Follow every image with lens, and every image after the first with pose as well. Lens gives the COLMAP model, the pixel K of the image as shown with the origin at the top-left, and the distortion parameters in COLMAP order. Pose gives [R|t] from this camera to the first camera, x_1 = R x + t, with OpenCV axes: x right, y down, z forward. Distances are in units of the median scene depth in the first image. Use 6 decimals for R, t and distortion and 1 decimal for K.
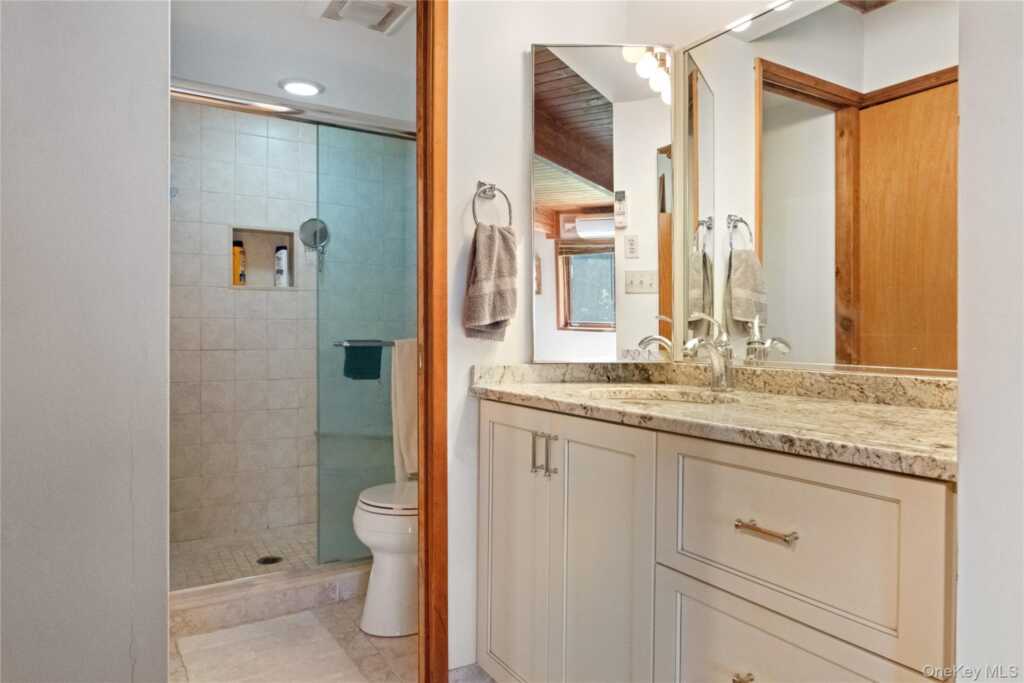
lens RADIAL K [[657.5, 0, 520.8], [0, 657.5, 345.6], [0, 0, 1]] dist [-0.002920, 0.001416]
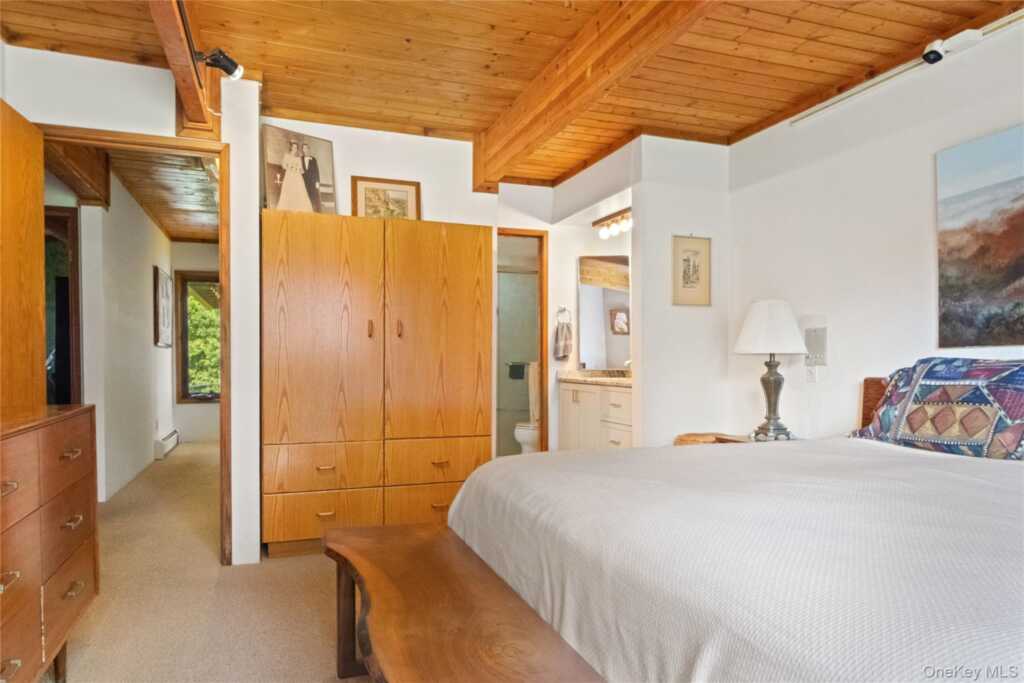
lens RADIAL K [[657.5, 0, 520.8], [0, 657.5, 345.6], [0, 0, 1]] dist [-0.002920, 0.001416]
pose [[0.981708, -0.011135, -0.190066, 0.320020], [0.003508, 0.999177, -0.040416, 0.037564], [0.190360, 0.039010, 0.980939, -1.877685]]
